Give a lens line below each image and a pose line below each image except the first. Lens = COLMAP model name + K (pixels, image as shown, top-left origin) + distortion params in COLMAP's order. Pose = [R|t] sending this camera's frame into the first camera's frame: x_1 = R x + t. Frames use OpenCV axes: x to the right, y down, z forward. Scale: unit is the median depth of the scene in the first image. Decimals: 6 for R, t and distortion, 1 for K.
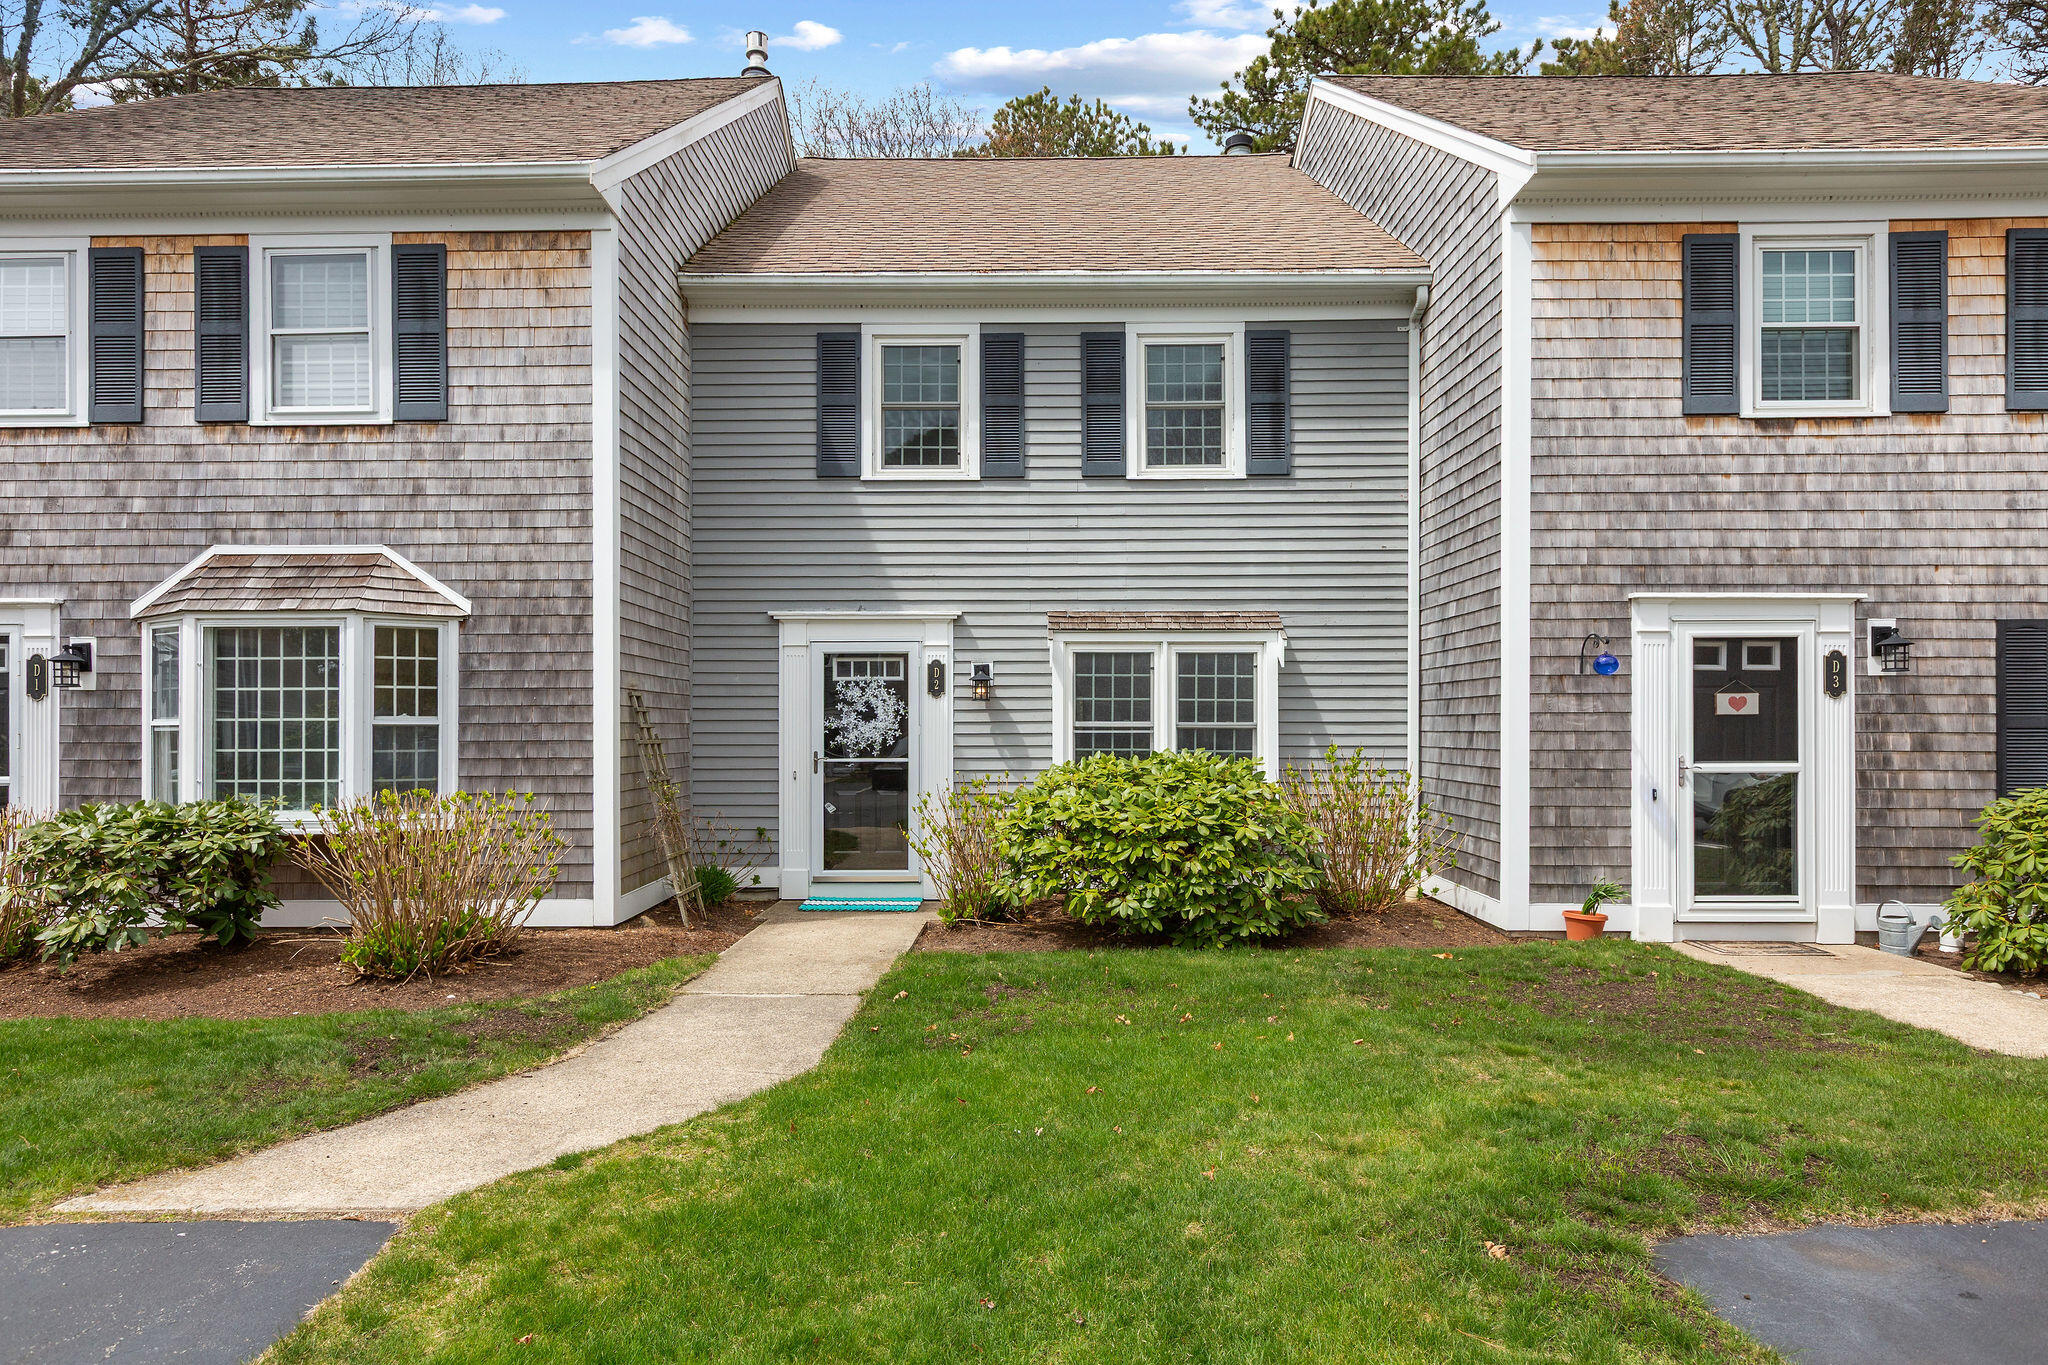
lens RADIAL K [[1141.3, 0, 1003.0], [0, 1141.3, 721.5], [0, 0, 1]] dist [0.005917, -0.003216]
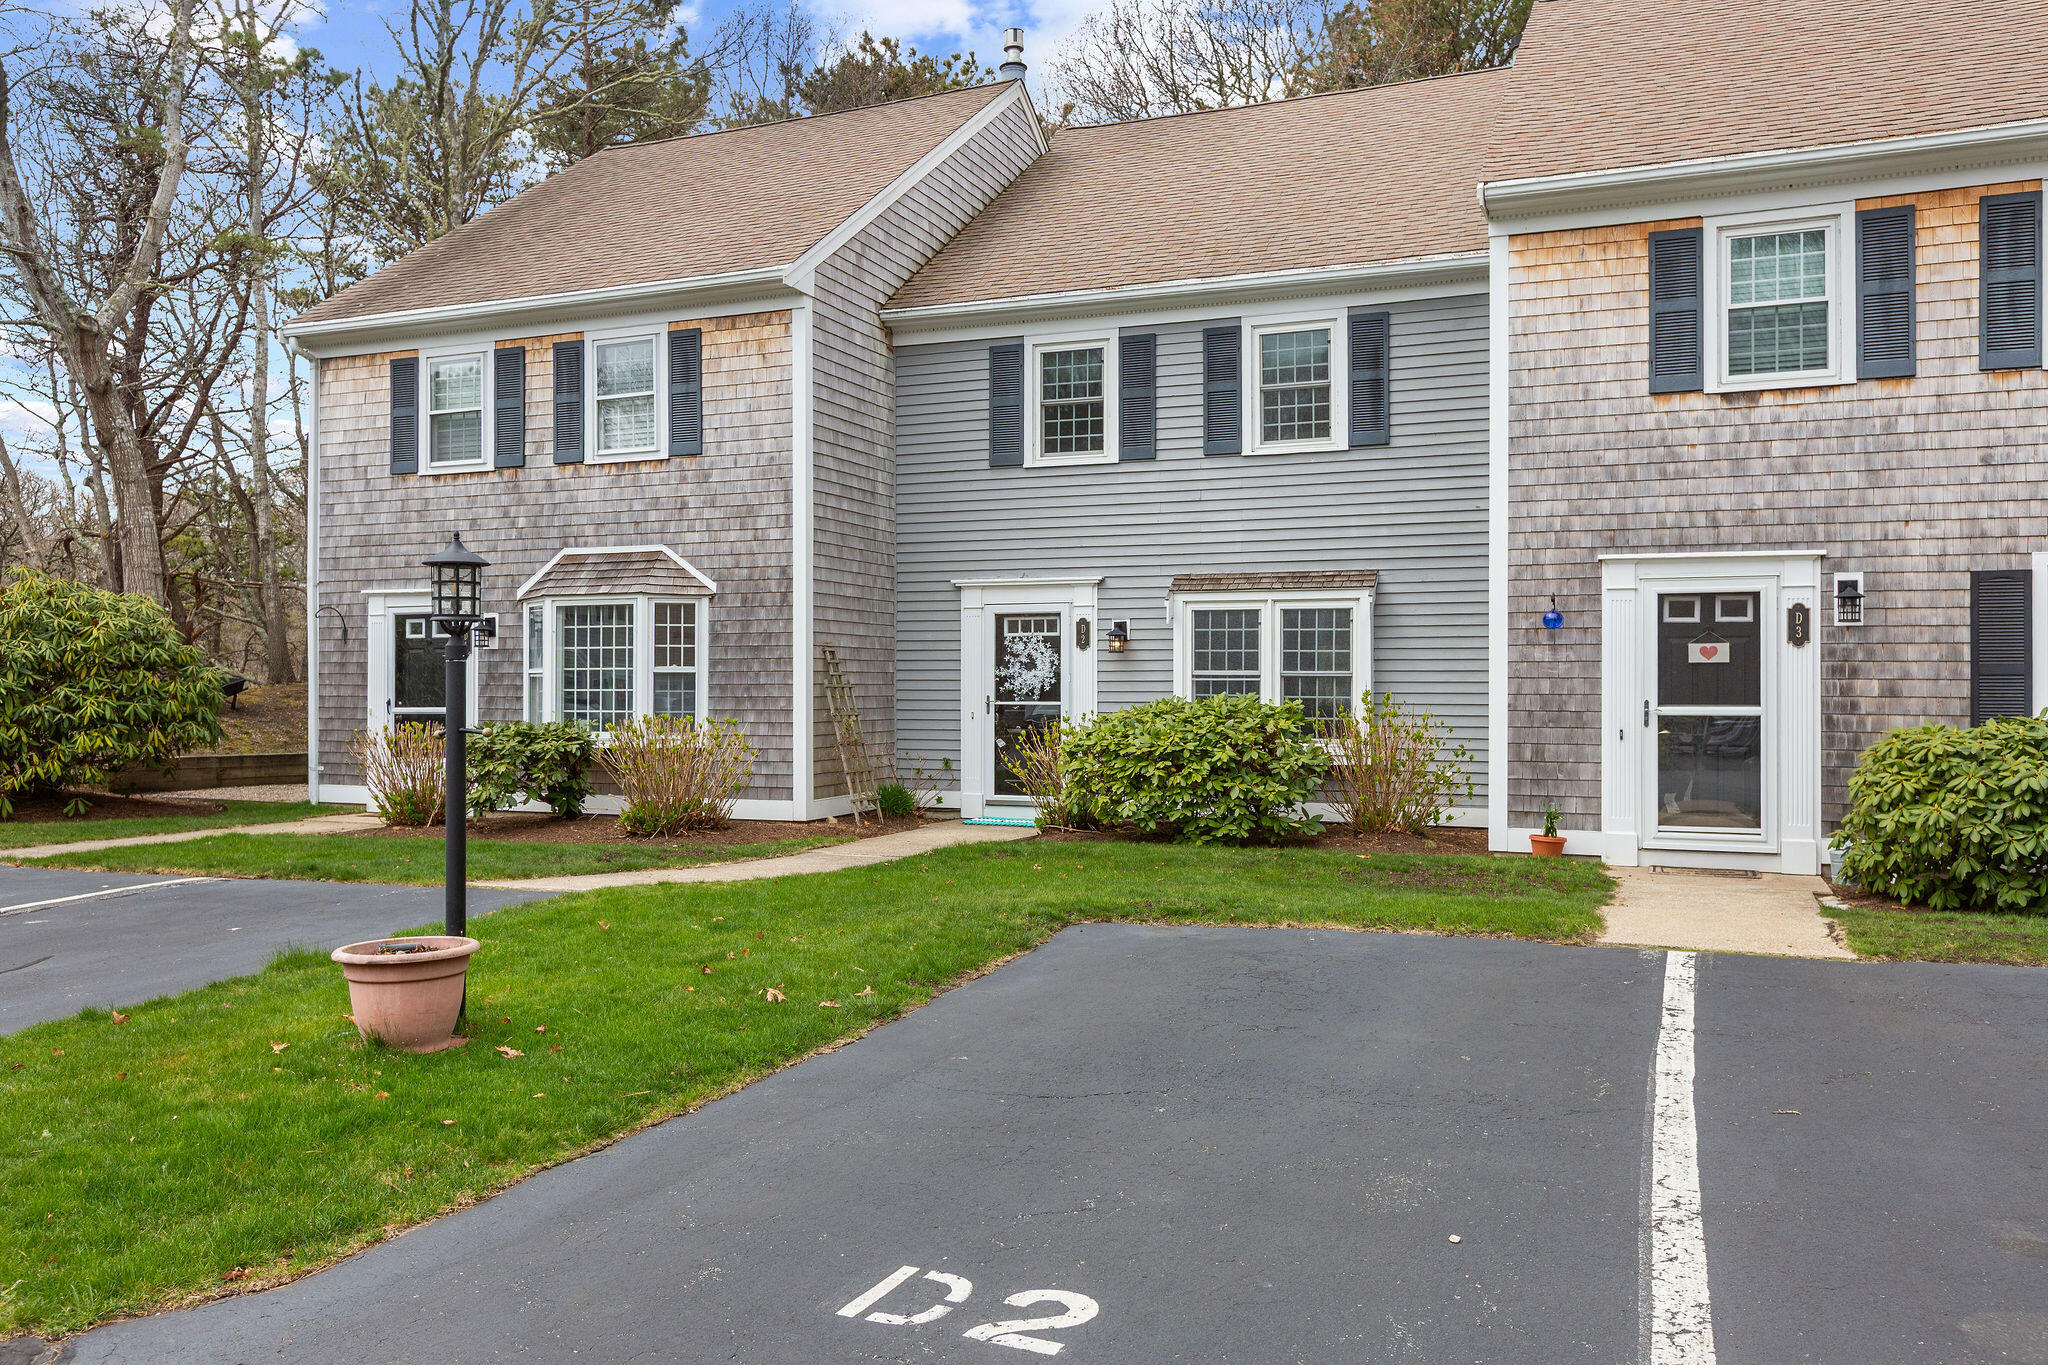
lens RADIAL K [[1575.8, 0, 1024.9], [0, 1575.8, 677.4], [0, 0, 1]] dist [-0.004313, 0.001139]
pose [[0.931158, 0.000584, -0.364616, 0.583605], [-0.000767, 1.000000, -0.000358, 0.009425], [0.364616, 0.000613, 0.931158, -0.646694]]
